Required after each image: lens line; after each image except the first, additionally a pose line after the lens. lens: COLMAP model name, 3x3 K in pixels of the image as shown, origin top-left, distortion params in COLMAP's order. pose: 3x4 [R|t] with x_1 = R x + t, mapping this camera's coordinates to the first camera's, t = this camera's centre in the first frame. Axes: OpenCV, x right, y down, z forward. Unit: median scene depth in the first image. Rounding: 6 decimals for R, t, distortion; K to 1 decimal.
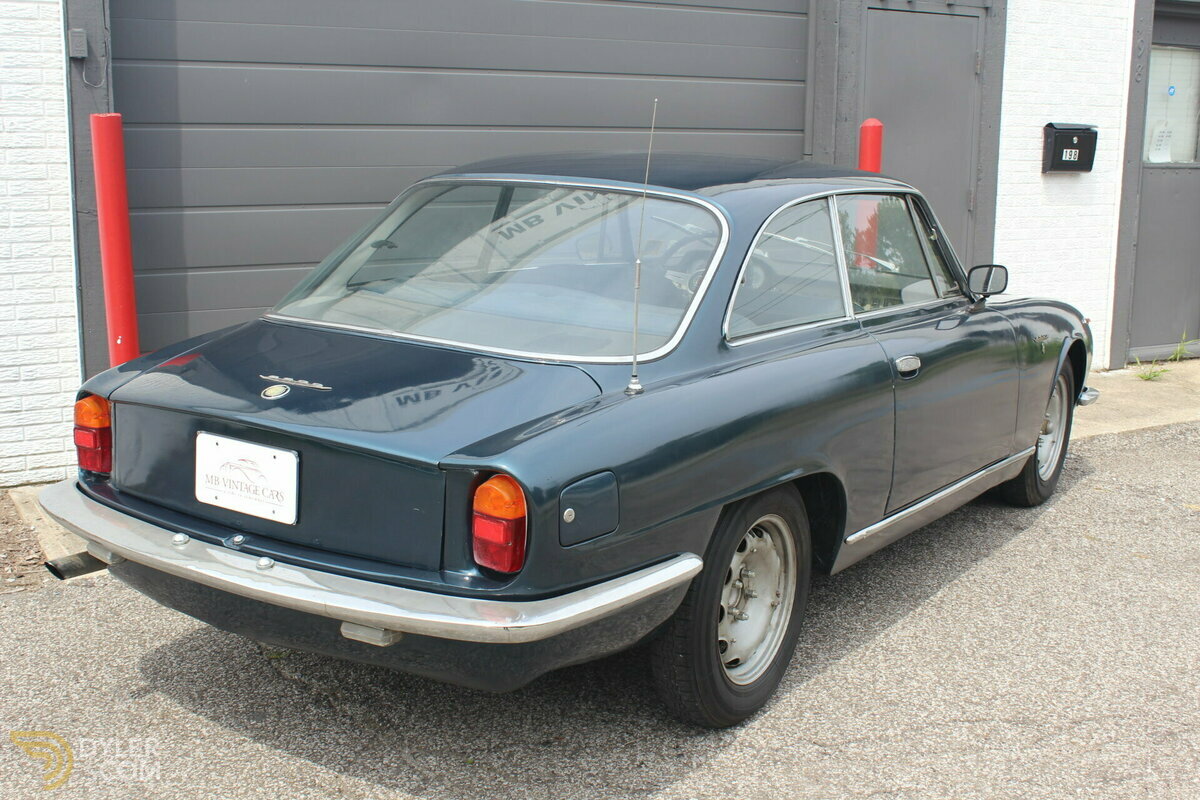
lens RADIAL K [[1453.1, 0, 600.0], [0, 1453.1, 400.0], [0, 0, 1]] dist [-0.067391, 0.003775]
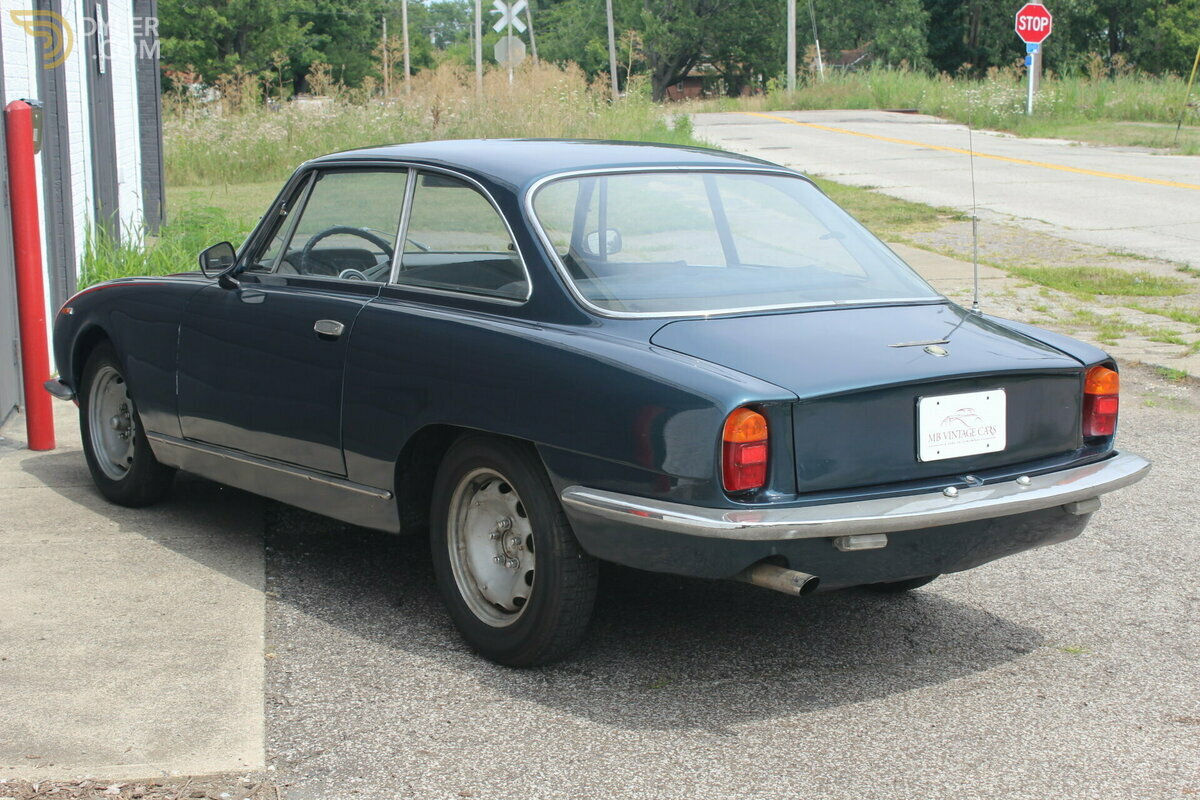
lens RADIAL K [[2100.2, 0, 600.0], [0, 2100.2, 400.0], [0, 0, 1]] dist [-0.206656, -0.021470]
pose [[0.334846, -0.159808, 0.928623, -1.769509], [0.192960, 0.976257, 0.098427, -0.173294], [-0.922304, 0.146229, 0.357732, 0.636203]]
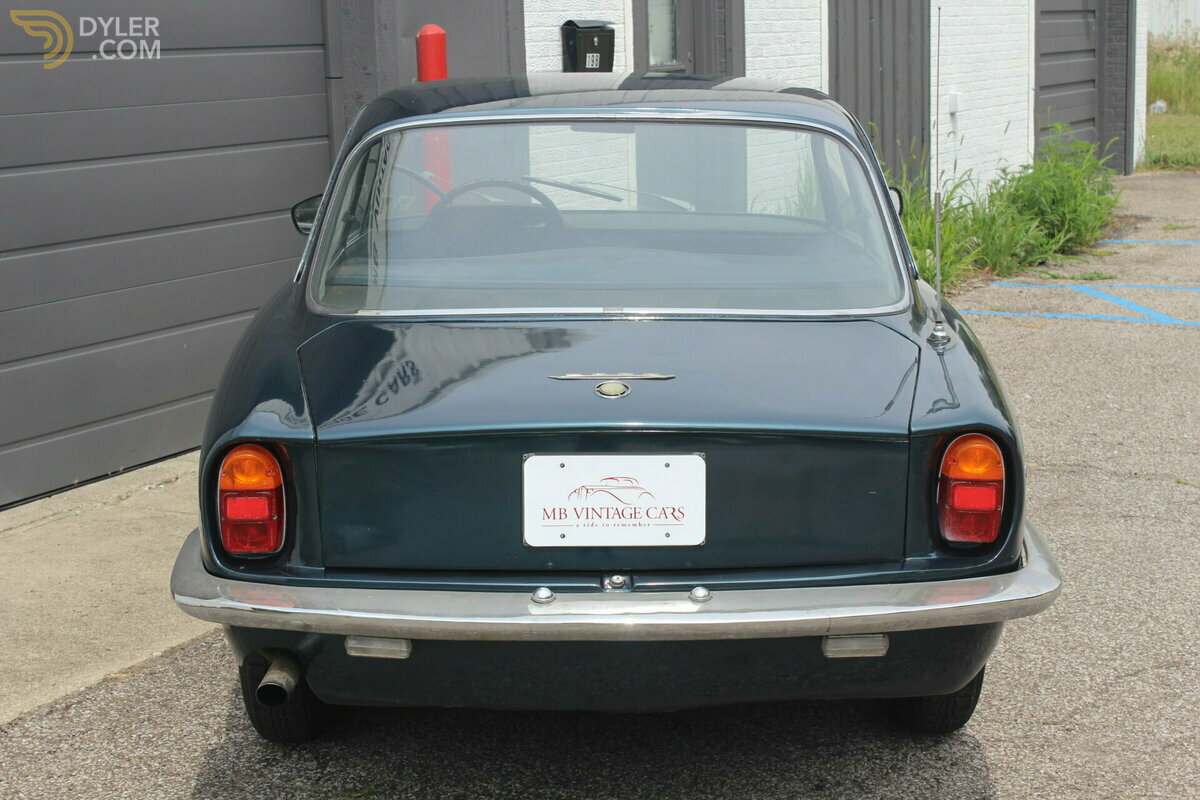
lens RADIAL K [[2281.2, 0, 600.0], [0, 2281.2, 400.0], [0, 0, 1]] dist [0.008320, 0.080574]
pose [[0.825709, -0.127391, 0.549524, -0.874847], [0.142726, 0.989649, 0.014963, -0.018734], [-0.545742, 0.066077, 0.835344, -0.029757]]
